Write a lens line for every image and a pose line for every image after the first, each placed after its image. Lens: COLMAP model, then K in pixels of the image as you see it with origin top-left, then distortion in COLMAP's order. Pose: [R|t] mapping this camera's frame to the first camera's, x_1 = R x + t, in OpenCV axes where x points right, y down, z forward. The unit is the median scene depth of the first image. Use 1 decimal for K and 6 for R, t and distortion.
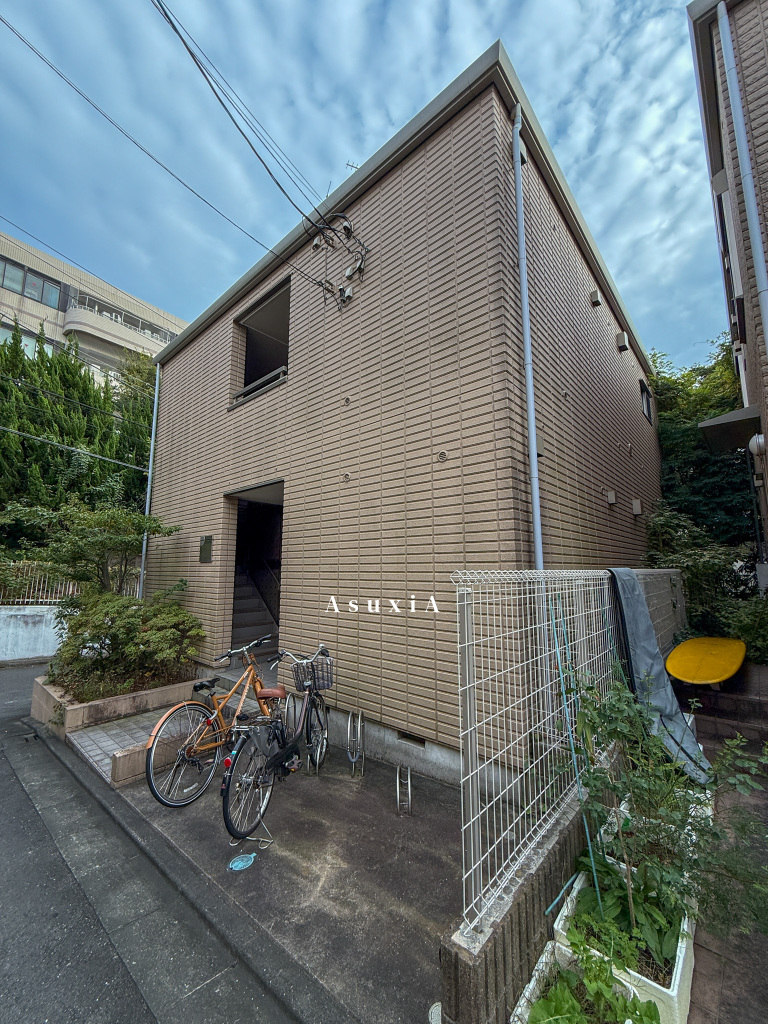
lens RADIAL K [[406.6, 0, 384.0], [0, 406.6, 512.0], [0, 0, 1]] dist [-0.000042, 0.000012]
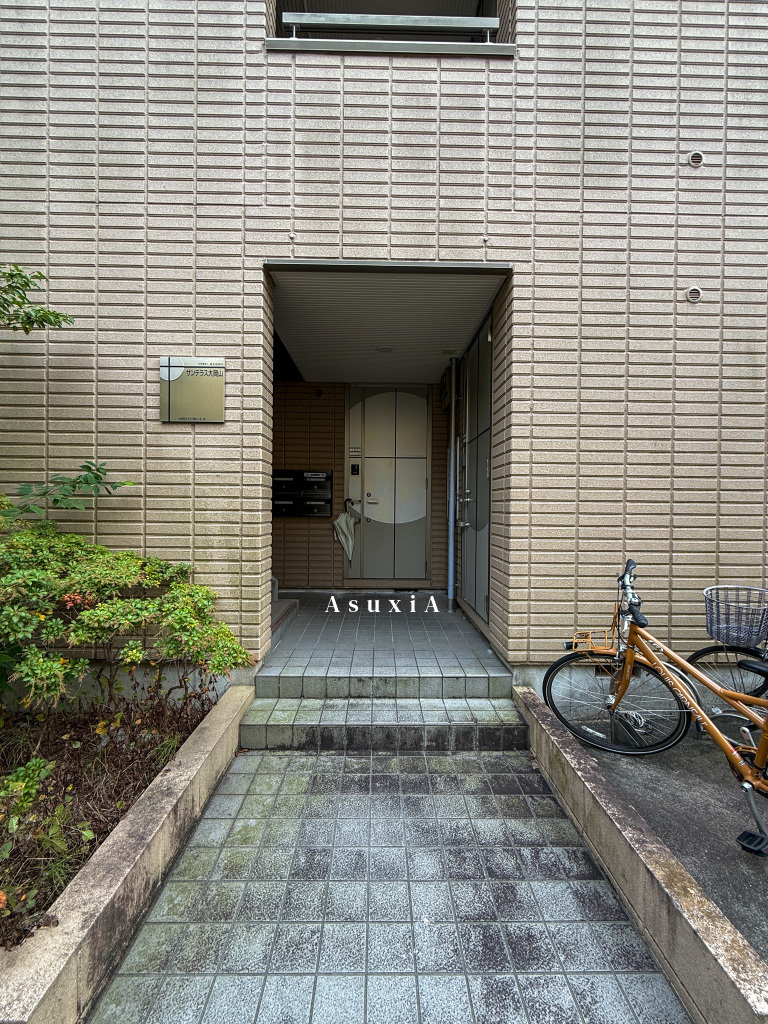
lens RADIAL K [[406.6, 0, 384.0], [0, 406.6, 512.0], [0, 0, 1]] dist [-0.000042, 0.000012]
pose [[0.737373, 0.003491, 0.675476, -0.674554], [-0.106383, 0.988107, 0.111024, 0.171985], [-0.667056, -0.153726, 0.728975, 0.667412]]
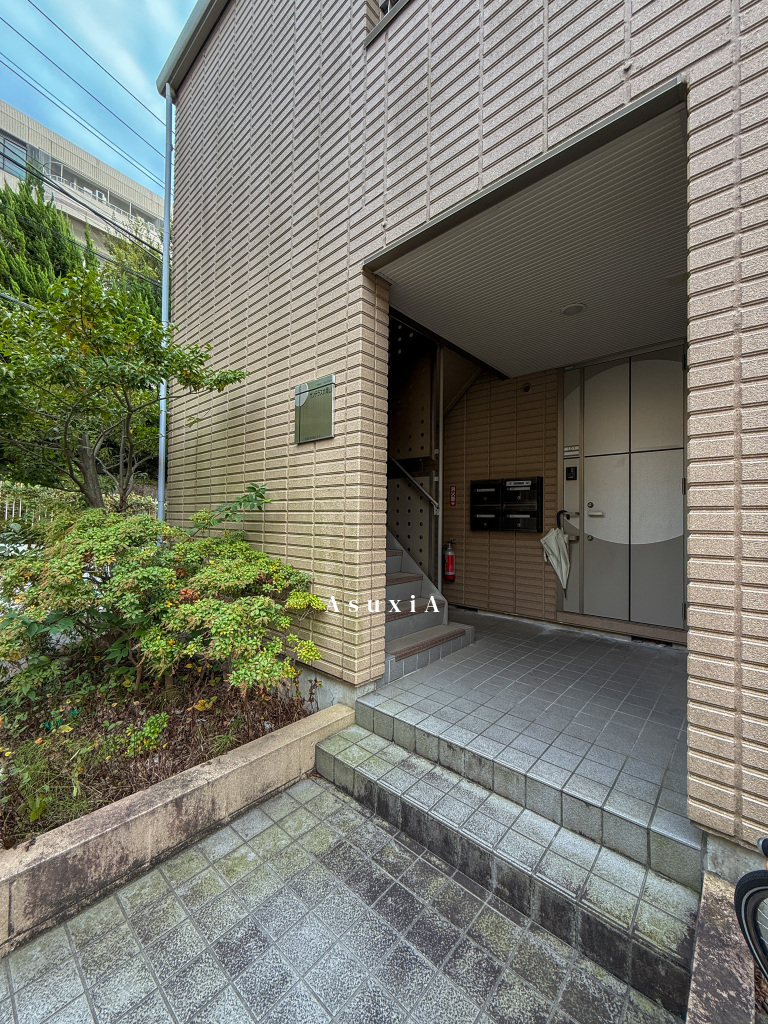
lens RADIAL K [[406.6, 0, 384.0], [0, 406.6, 512.0], [0, 0, 1]] dist [-0.000042, 0.000012]
pose [[0.999878, 0.013966, -0.007014, -0.425660], [-0.012994, 0.992271, 0.123411, 0.169047], [0.008683, -0.123305, 0.992331, 0.666255]]
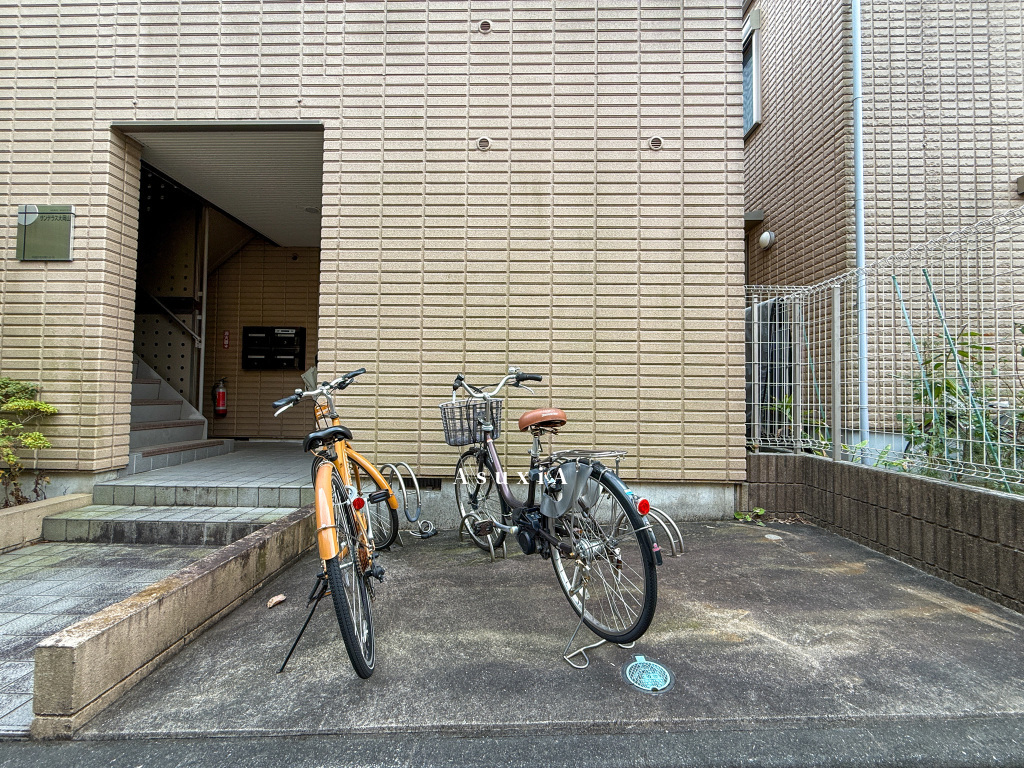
lens RADIAL K [[406.6, 0, 512.0], [0, 406.6, 384.0], [0, 0, 1]] dist [-0.000042, 0.000012]
pose [[0.762706, 0.031283, 0.645989, -0.386454], [-0.103801, 0.991802, 0.074526, 0.203790], [-0.638361, -0.123895, 0.759700, 0.338567]]
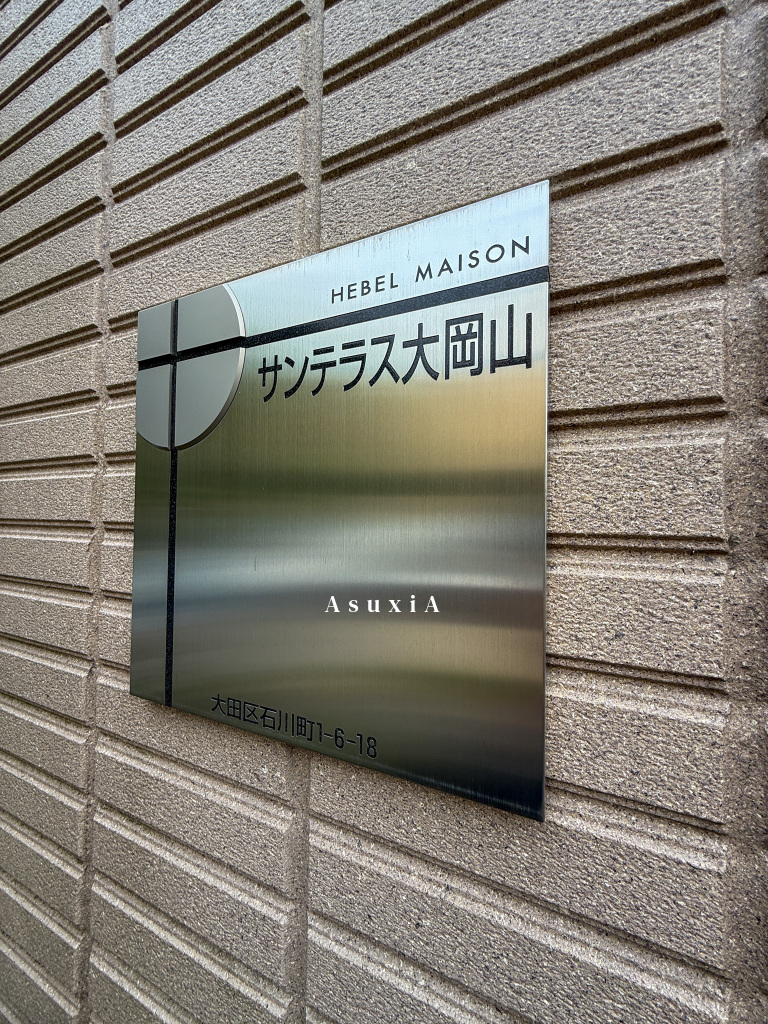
lens RADIAL K [[406.6, 0, 384.0], [0, 406.6, 512.0], [0, 0, 1]] dist [-0.000042, 0.000012]
pose [[0.959334, 0.023724, 0.281276, -0.523351], [-0.057268, 0.992097, 0.111644, 0.101165], [-0.276405, -0.123212, 0.953110, 1.119636]]
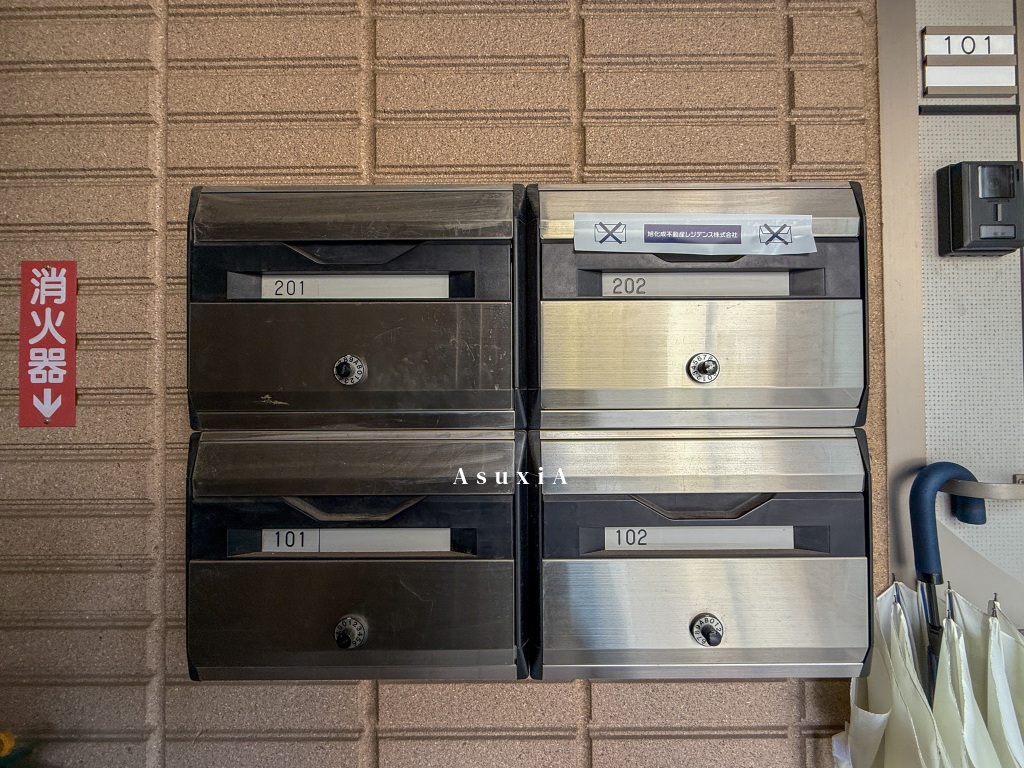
lens RADIAL K [[406.6, 0, 512.0], [0, 406.6, 384.0], [0, 0, 1]] dist [-0.000042, 0.000012]
pose [[0.747884, 0.006475, 0.663798, -0.257740], [-0.087624, 0.992166, 0.089046, 0.233675], [-0.658021, -0.124760, 0.742592, 1.405329]]
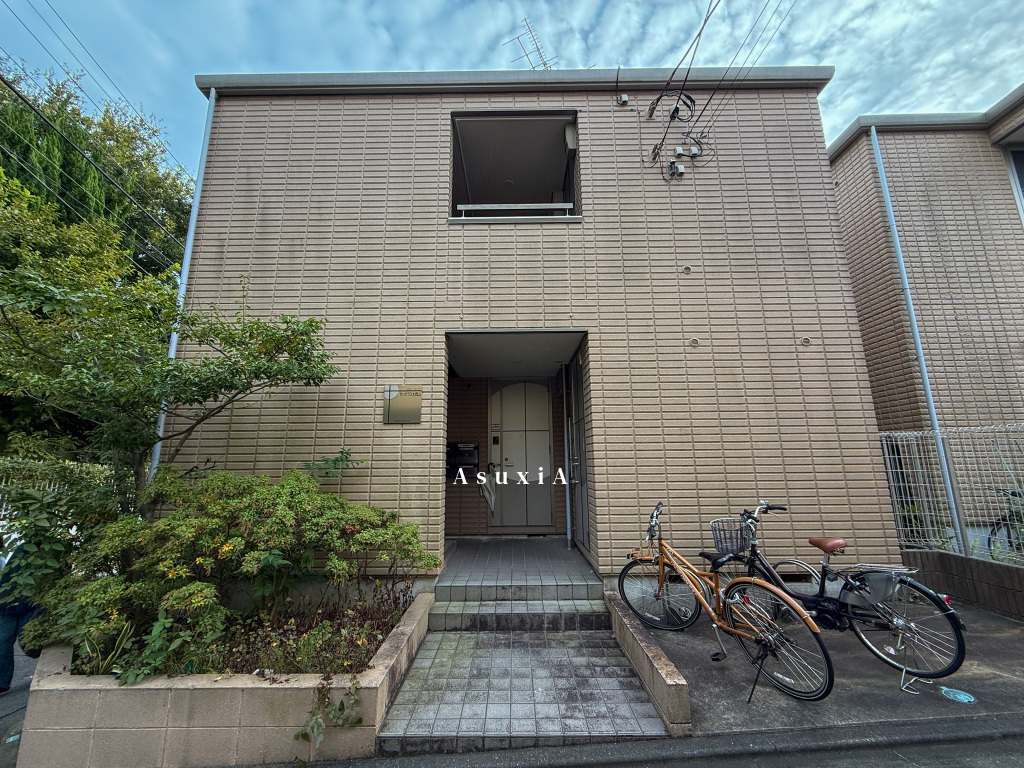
lens RADIAL K [[406.6, 0, 512.0], [0, 406.6, 384.0], [0, 0, 1]] dist [-0.000042, 0.000012]
pose [[0.751507, 0.123296, 0.648101, -0.885206], [-0.085580, 0.992300, -0.089542, 0.121761], [-0.654151, 0.011827, 0.756272, 0.429964]]
